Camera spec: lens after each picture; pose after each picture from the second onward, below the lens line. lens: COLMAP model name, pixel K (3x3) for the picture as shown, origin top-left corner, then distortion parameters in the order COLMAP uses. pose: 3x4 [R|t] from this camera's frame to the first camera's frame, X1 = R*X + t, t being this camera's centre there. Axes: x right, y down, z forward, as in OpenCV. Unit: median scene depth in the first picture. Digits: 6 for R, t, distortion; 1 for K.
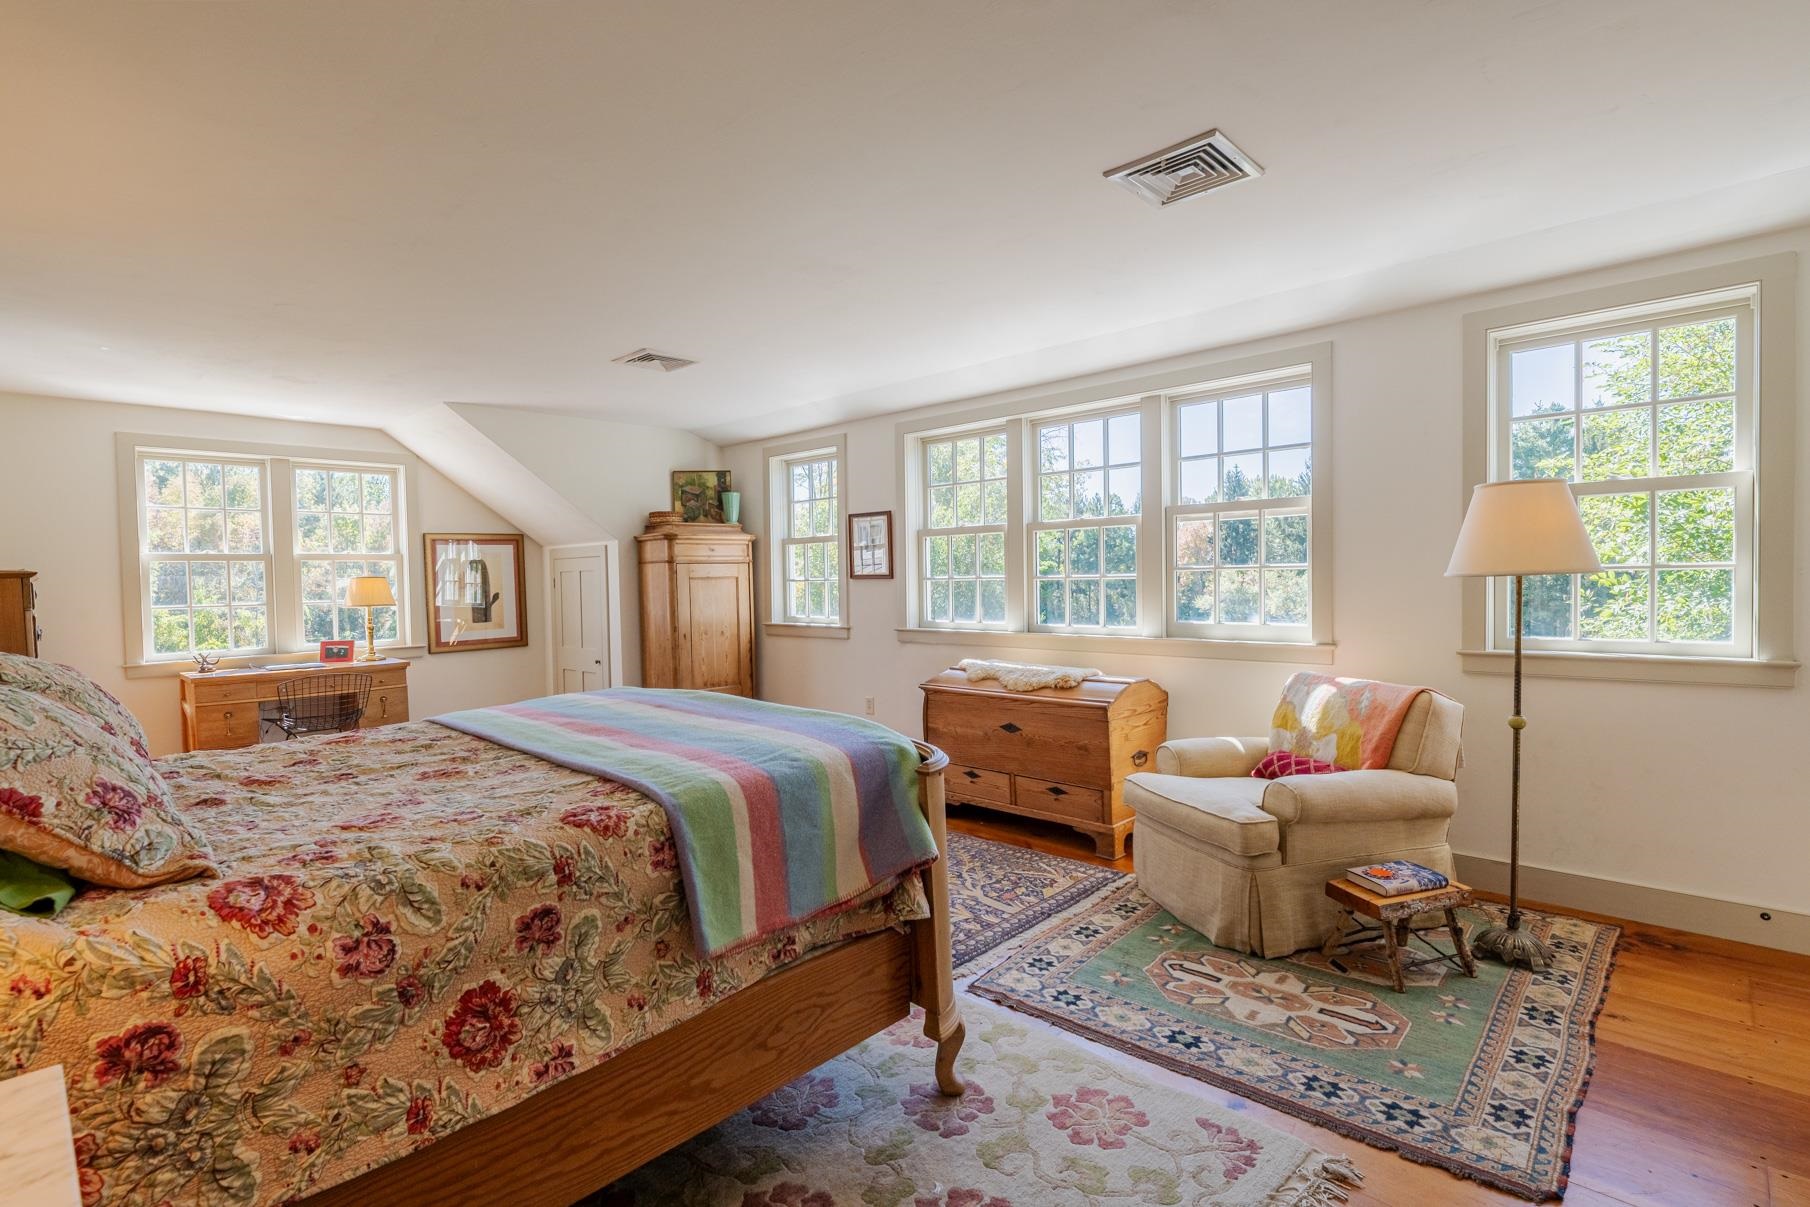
lens RADIAL K [[859.1, 0, 902.7], [0, 859.1, 602.7], [0, 0, 1]] dist [0.000160, 0.000000]
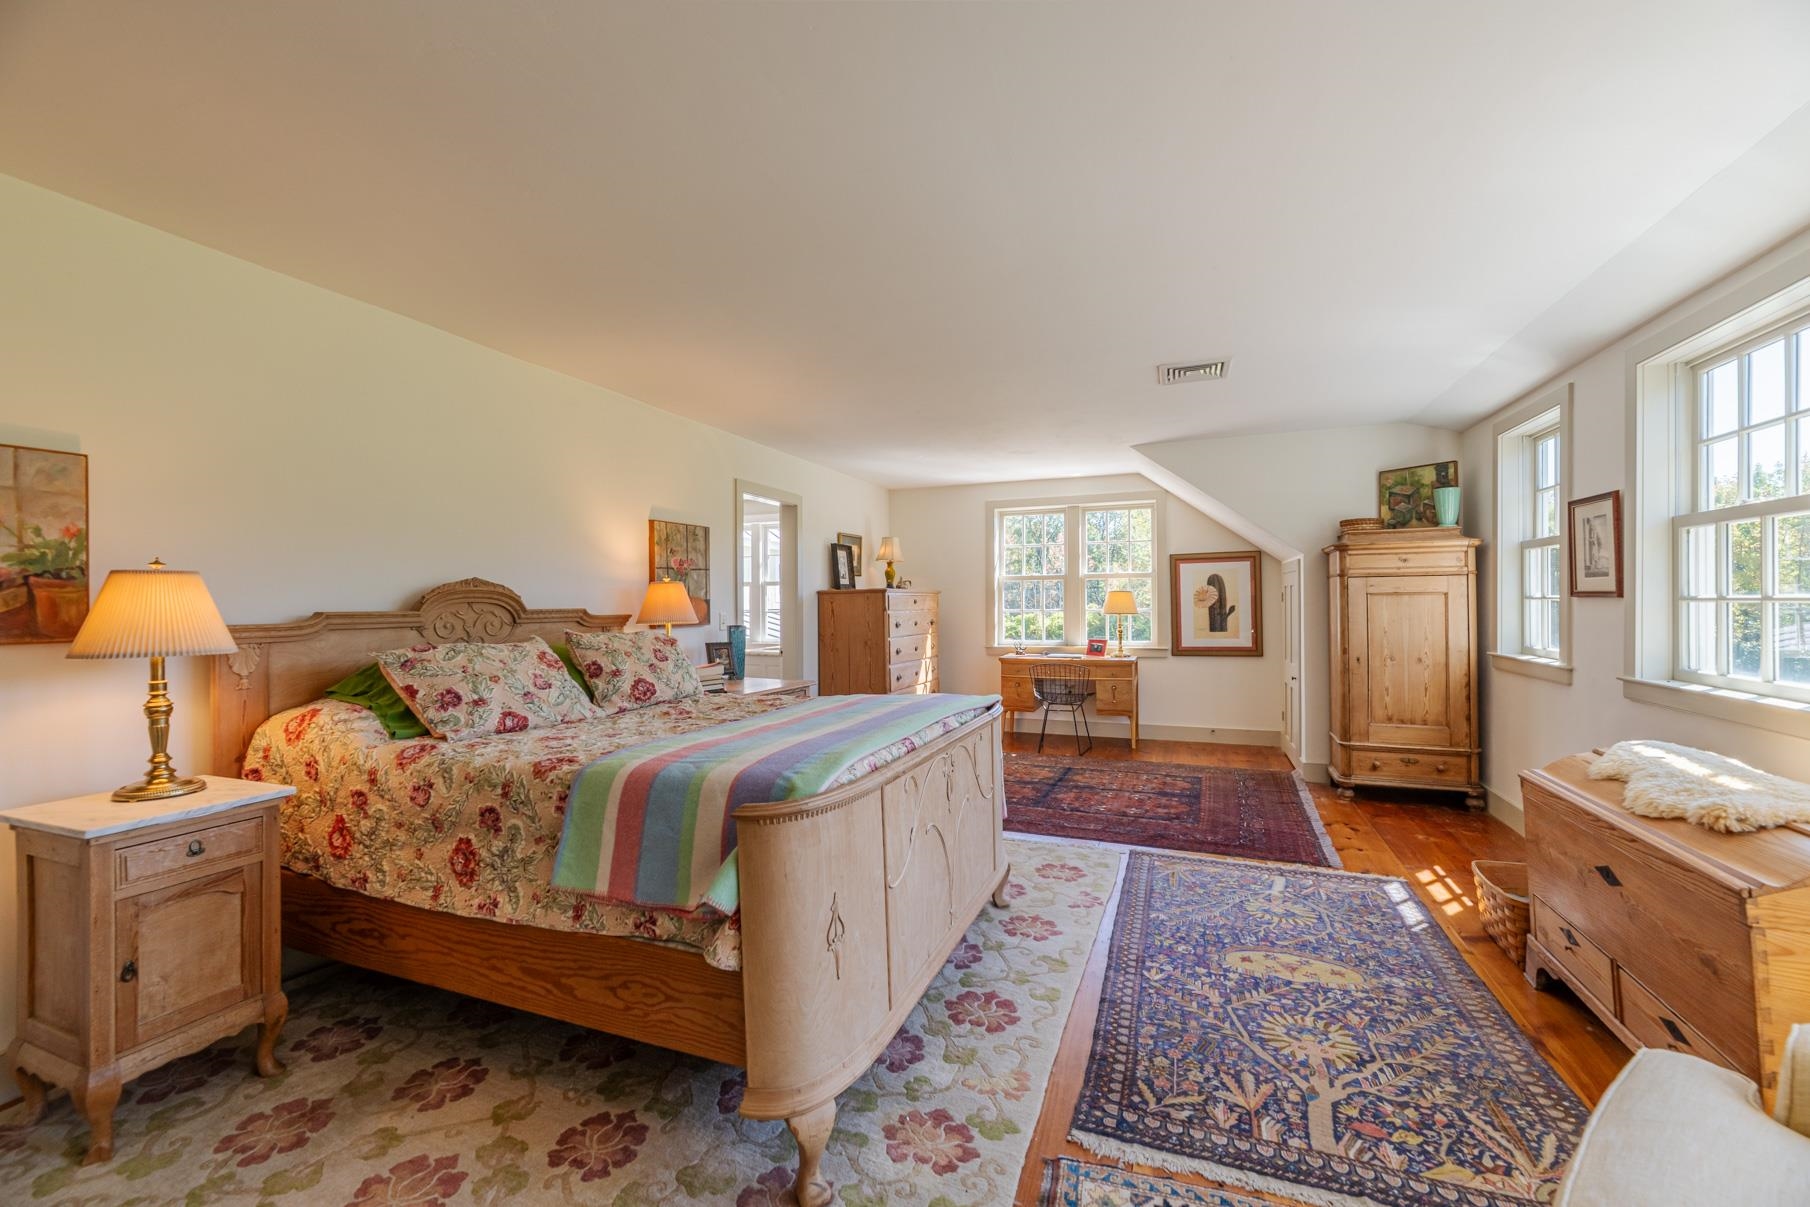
lens RADIAL K [[742.0, 0, 902.2], [0, 742.0, 601.7], [0, 0, 1]] dist [0.002159, -0.000189]
pose [[0.373851, 0.017061, -0.927332, 0.322326], [-0.025911, 0.999633, 0.007945, -0.016873], [0.927127, 0.021058, 0.374156, 0.331191]]
